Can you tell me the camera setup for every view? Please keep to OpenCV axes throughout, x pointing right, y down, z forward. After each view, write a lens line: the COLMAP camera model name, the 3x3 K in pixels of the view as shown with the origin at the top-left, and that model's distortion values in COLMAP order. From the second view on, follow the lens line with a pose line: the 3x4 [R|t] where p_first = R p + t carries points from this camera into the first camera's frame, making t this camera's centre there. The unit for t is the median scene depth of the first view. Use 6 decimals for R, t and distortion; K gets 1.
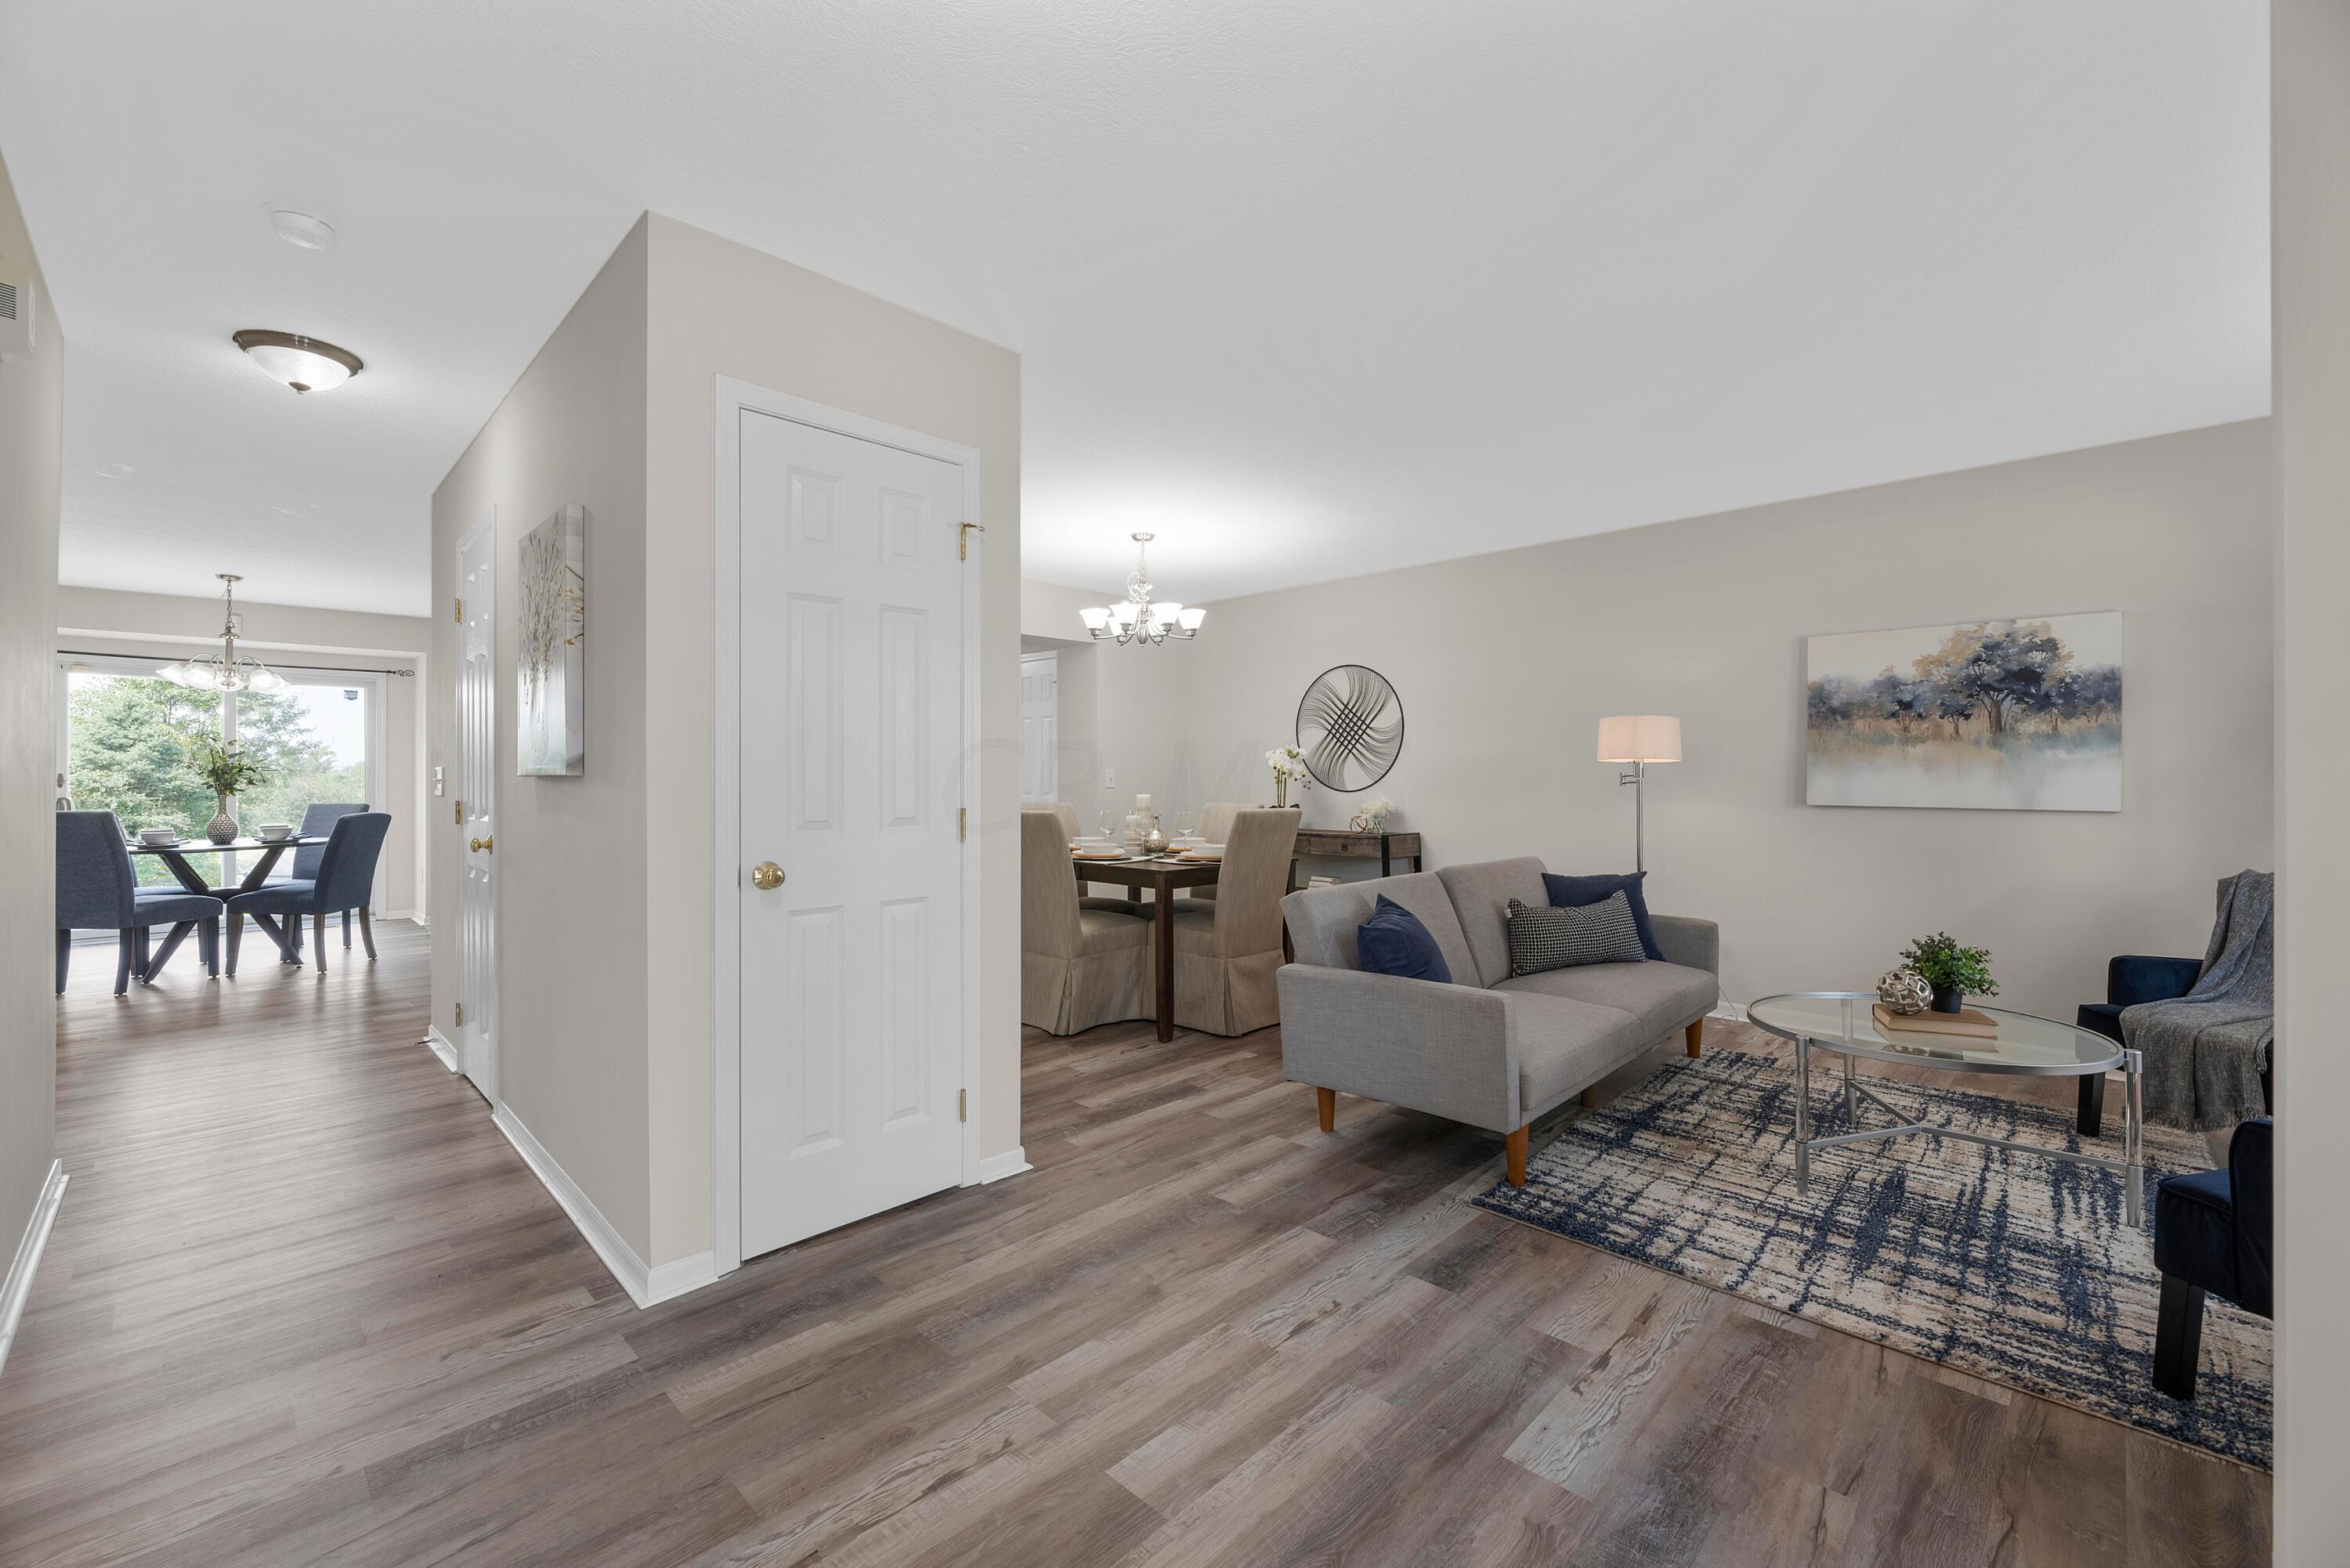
lens RADIAL K [[960.3, 0, 1174.7], [0, 960.3, 780.8], [0, 0, 1]] dist [-0.001332, -0.000246]
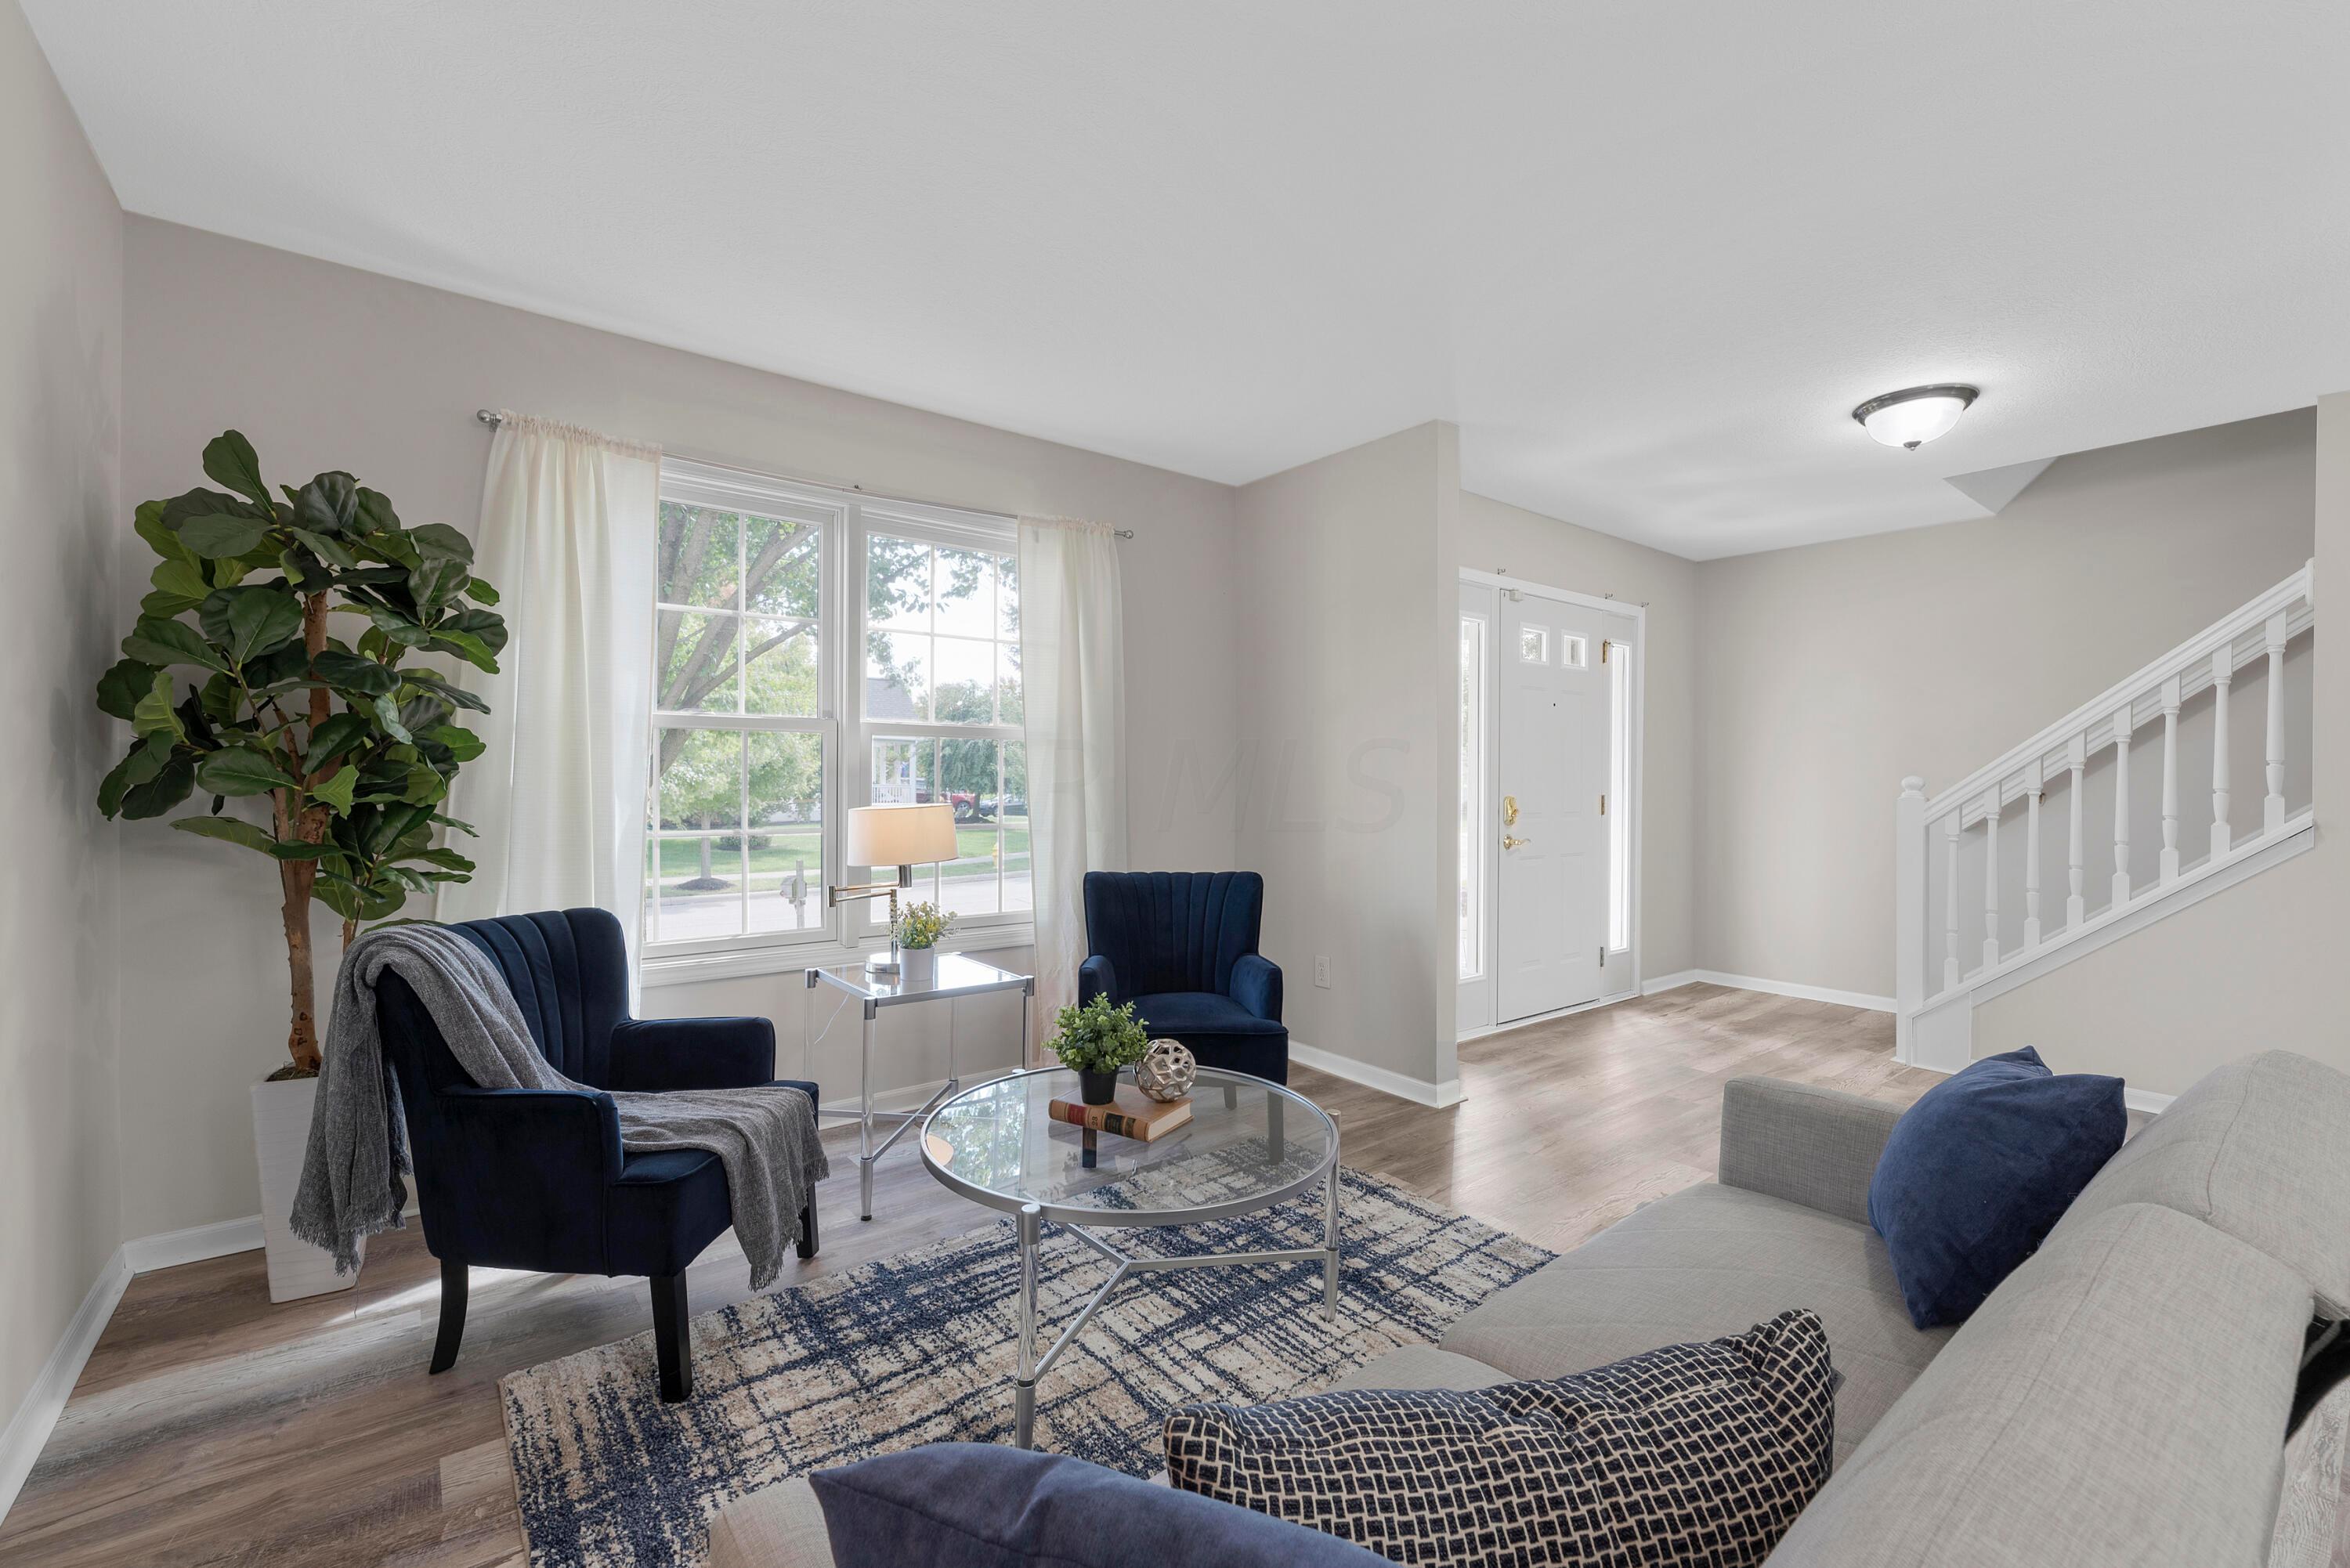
lens RADIAL K [[1018.6, 0, 1176.5], [0, 1018.6, 786.2], [0, 0, 1]] dist [0.001175, 0.000314]
pose [[-0.993852, -0.006770, 0.110505, 0.711440], [-0.005653, 0.999930, 0.010416, -0.001981], [-0.110568, 0.009728, -0.993821, 1.880563]]
